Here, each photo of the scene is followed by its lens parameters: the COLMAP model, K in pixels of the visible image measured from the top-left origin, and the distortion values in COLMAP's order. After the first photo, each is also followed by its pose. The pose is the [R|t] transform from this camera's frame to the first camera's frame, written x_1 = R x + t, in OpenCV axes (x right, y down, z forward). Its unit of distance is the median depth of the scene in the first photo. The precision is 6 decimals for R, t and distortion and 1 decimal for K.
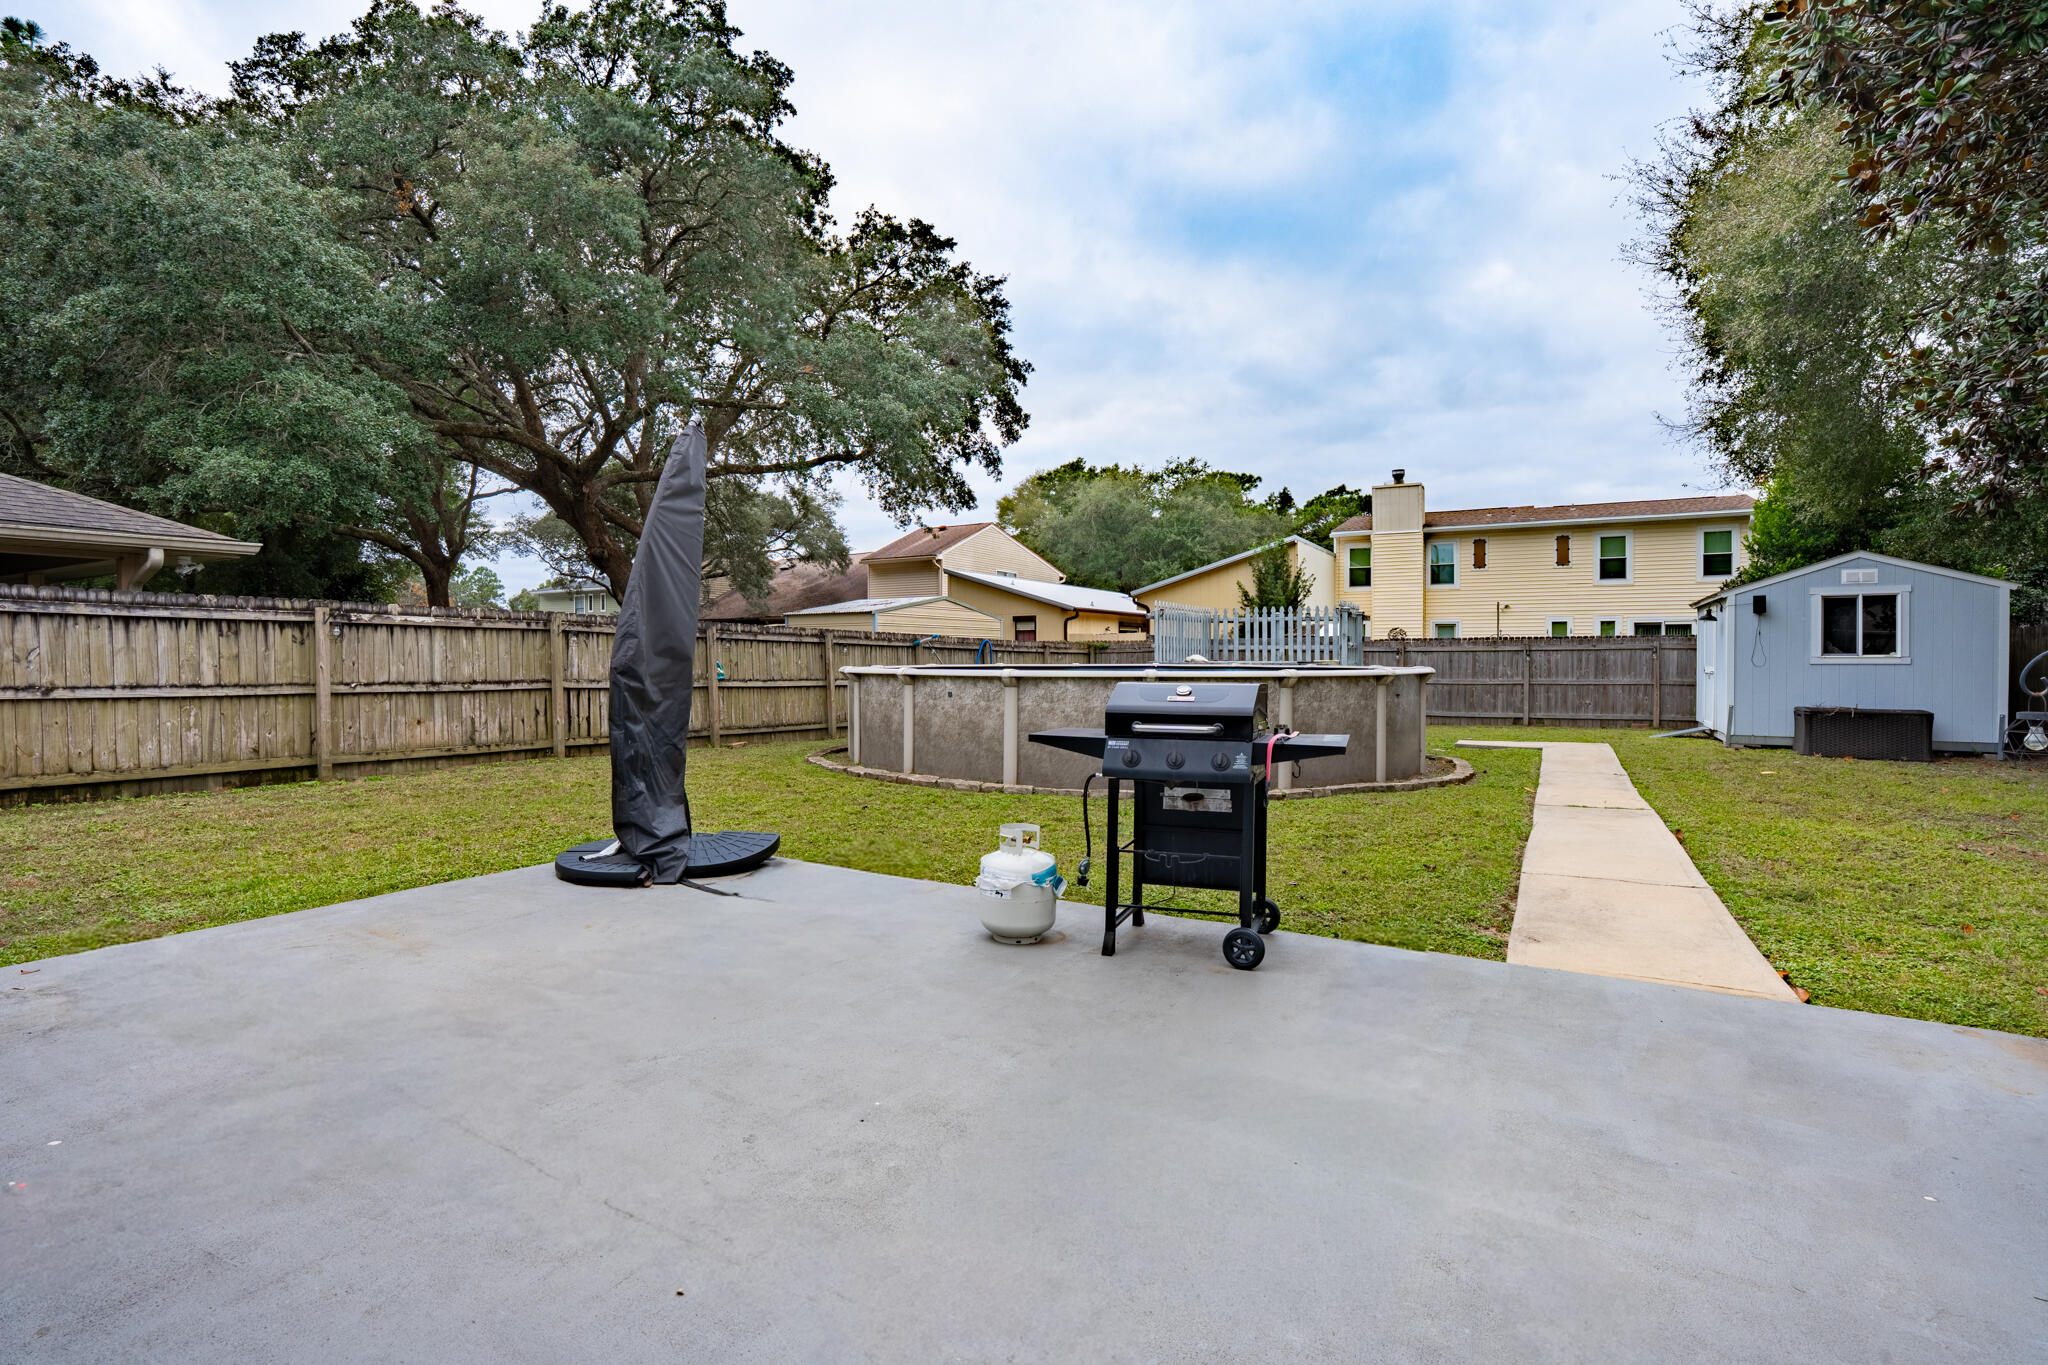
lens RADIAL K [[948.4, 0, 1024.8], [0, 948.4, 667.9], [0, 0, 1]] dist [-0.005606, -0.000439]
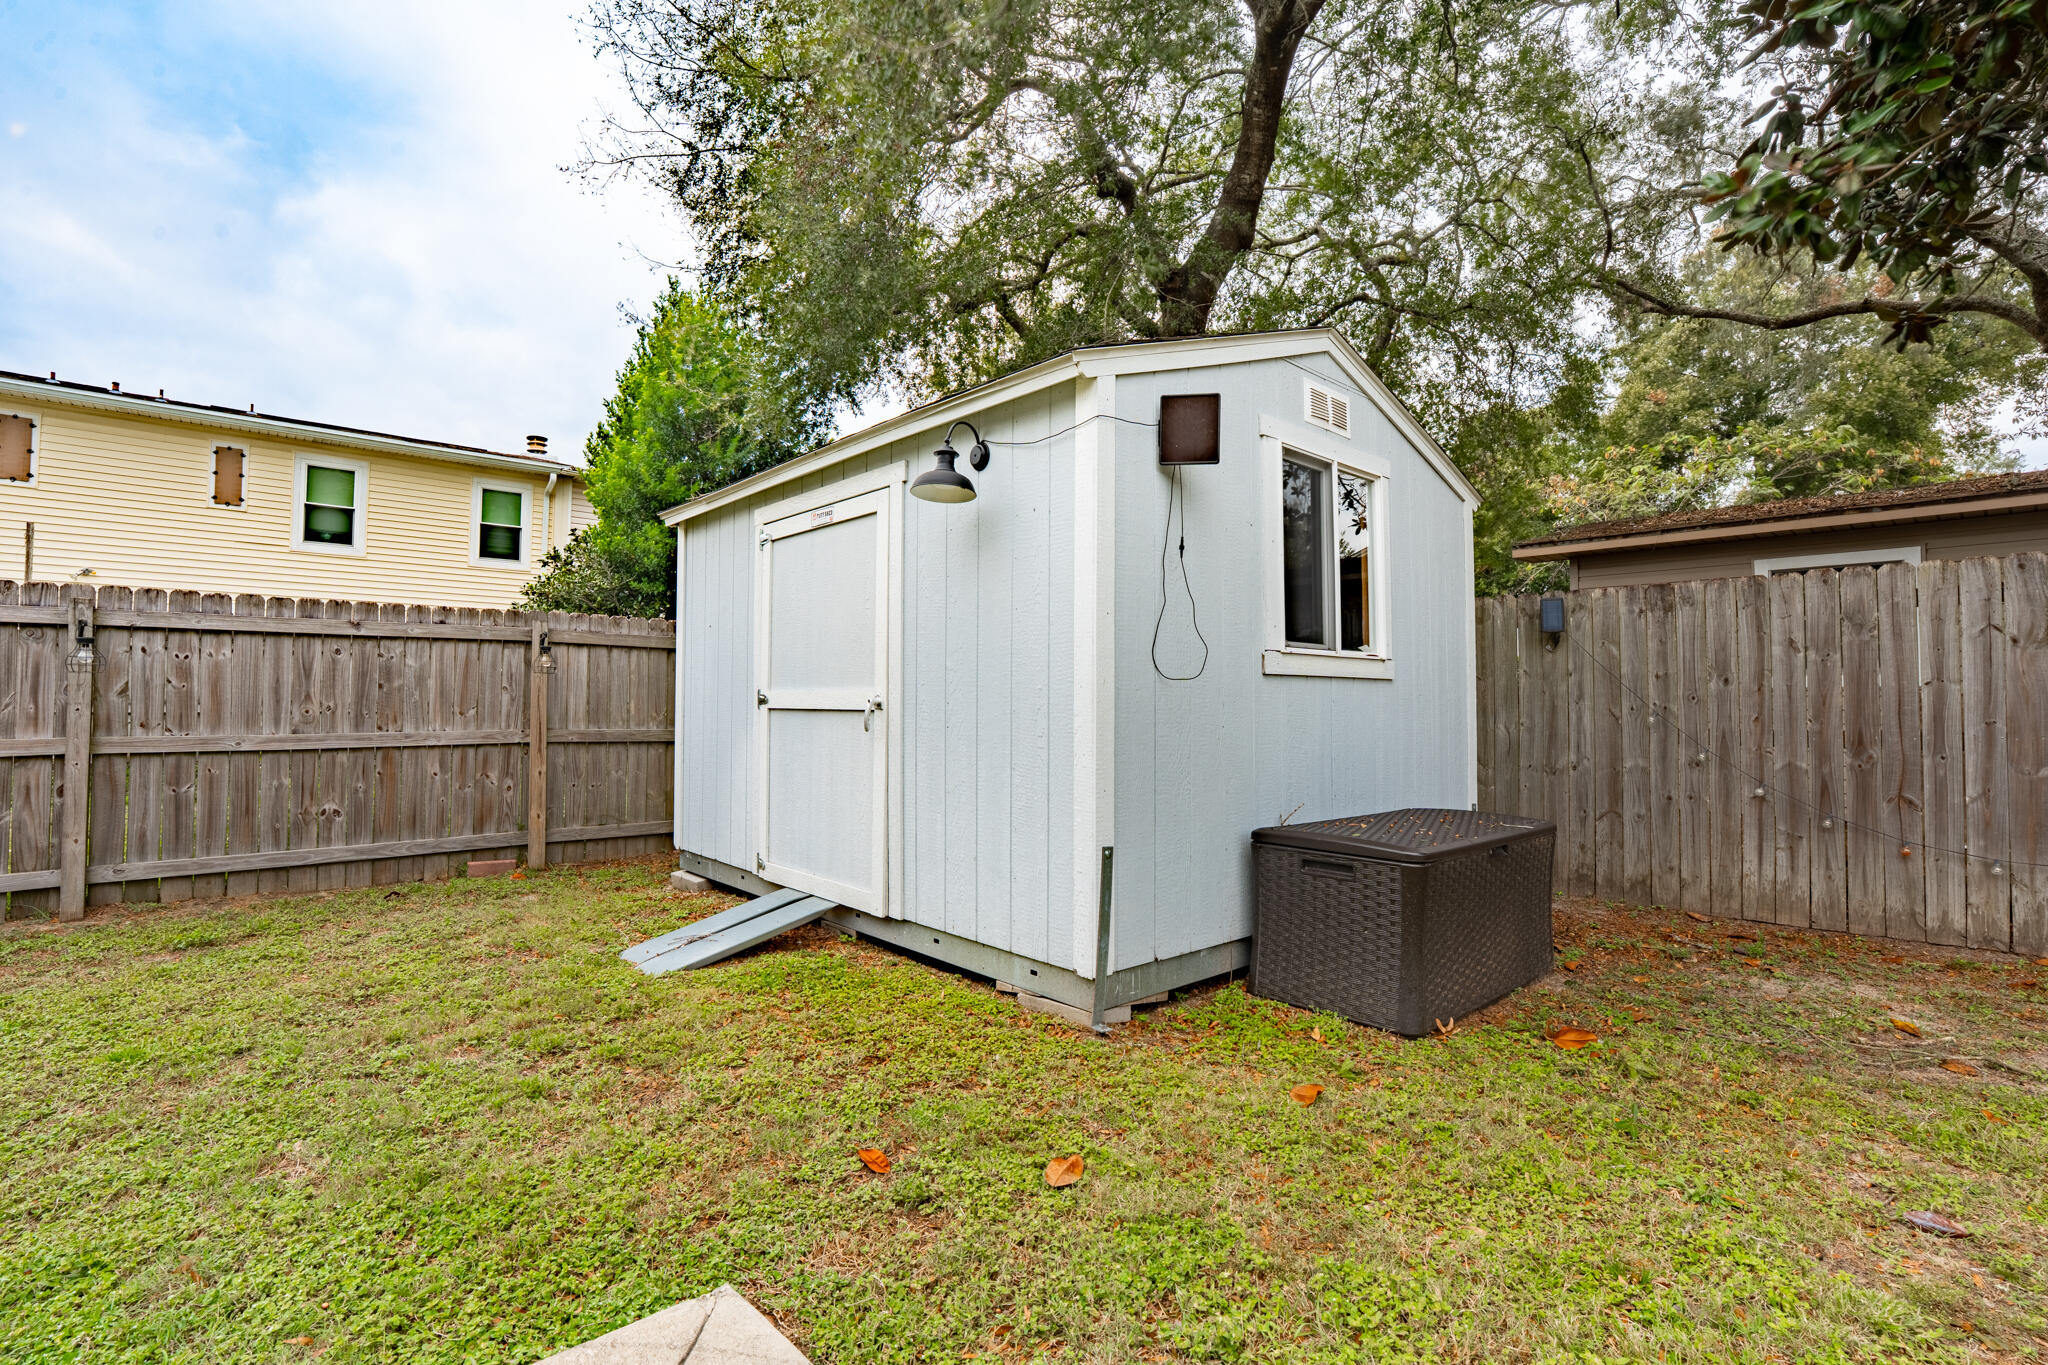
lens RADIAL K [[948.4, 0, 1025.2], [0, 948.4, 670.2], [0, 0, 1]] dist [-0.005606, -0.000439]
pose [[0.335553, 0.035233, 0.941362, 0.382833], [0.001021, 0.999286, -0.037765, 0.003860], [-0.942021, 0.013633, 0.335277, 0.687878]]
